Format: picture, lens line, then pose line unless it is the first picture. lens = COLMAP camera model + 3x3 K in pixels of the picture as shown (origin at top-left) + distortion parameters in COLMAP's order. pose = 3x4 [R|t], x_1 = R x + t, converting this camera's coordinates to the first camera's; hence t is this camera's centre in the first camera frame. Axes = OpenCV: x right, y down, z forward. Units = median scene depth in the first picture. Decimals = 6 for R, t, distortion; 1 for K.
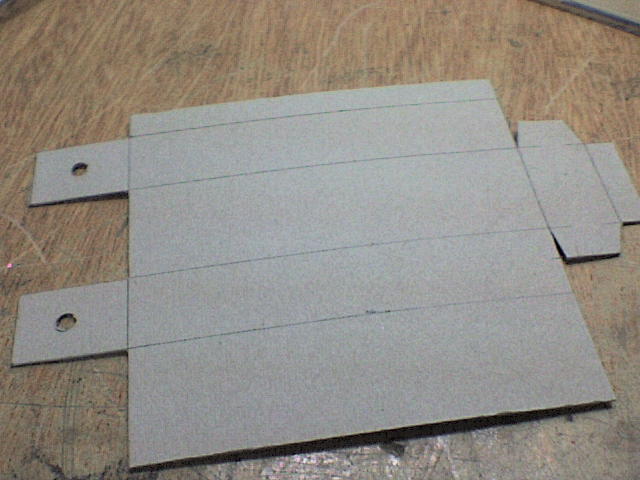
lens RADIAL K [[822.5, 0, 320.0], [0, 822.5, 240.0], [0, 0, 1]] dist [0.018034, -0.062233]
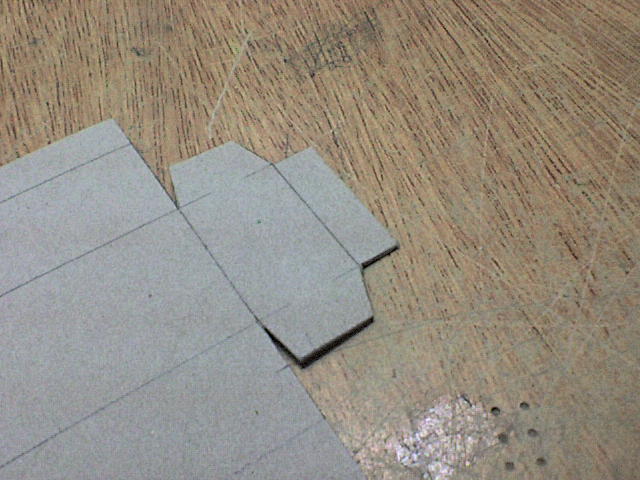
lens RADIAL K [[822.5, 0, 320.0], [0, 822.5, 240.0], [0, 0, 1]] dist [0.018034, -0.062233]
pose [[0.904865, -0.376928, 0.197848, 0.189414], [0.376079, 0.925574, 0.043337, -0.070236], [-0.199458, 0.035192, 0.979274, 0.320319]]
